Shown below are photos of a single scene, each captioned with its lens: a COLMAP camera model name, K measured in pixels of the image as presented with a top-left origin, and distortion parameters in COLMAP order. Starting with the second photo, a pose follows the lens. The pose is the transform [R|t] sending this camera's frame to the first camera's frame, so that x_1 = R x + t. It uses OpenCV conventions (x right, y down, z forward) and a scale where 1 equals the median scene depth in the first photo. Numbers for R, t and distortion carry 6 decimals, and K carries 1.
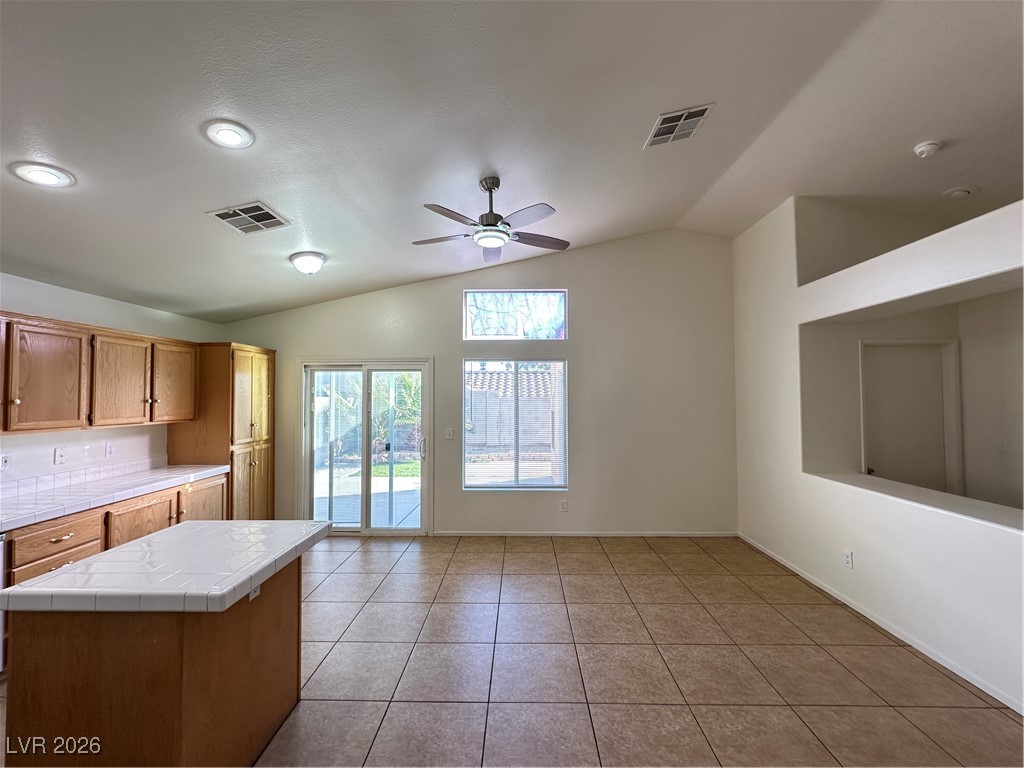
lens RADIAL K [[407.5, 0, 513.3], [0, 407.5, 383.6], [0, 0, 1]] dist [-0.000943, -0.000347]
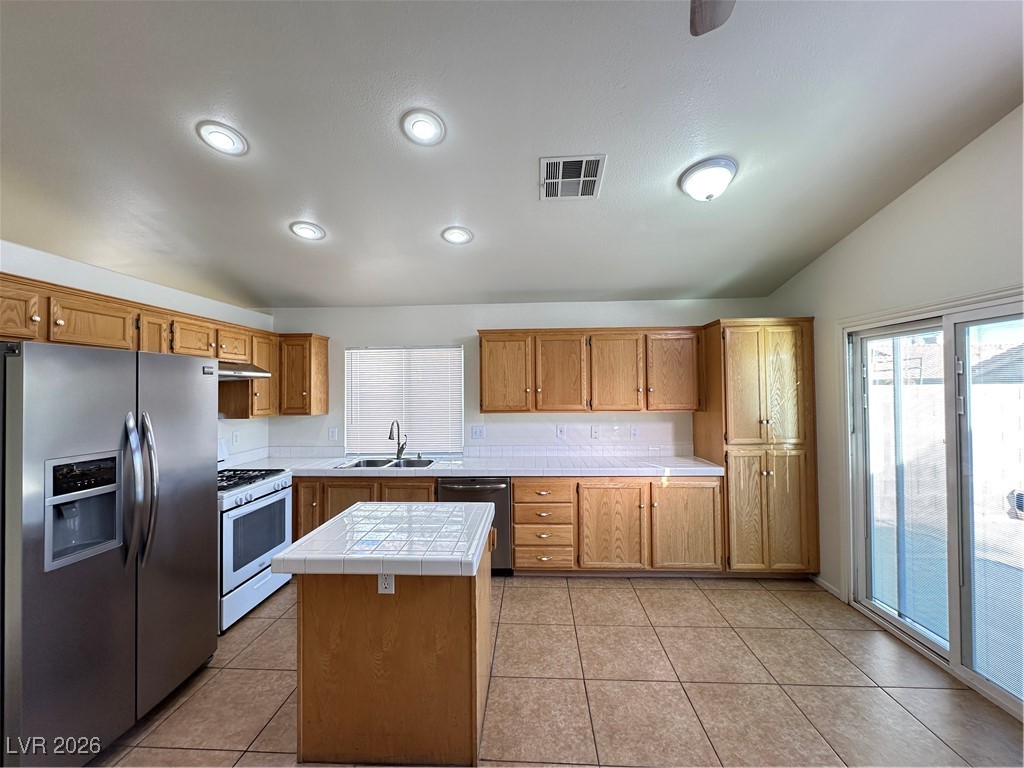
lens RADIAL K [[407.5, 0, 512.9], [0, 407.5, 385.6], [0, 0, 1]] dist [-0.000943, -0.000347]
pose [[-0.033163, -0.004998, -0.999437, 0.145957], [0.041980, 0.999098, -0.006390, 0.020761], [0.998568, -0.042169, -0.032923, 0.604495]]
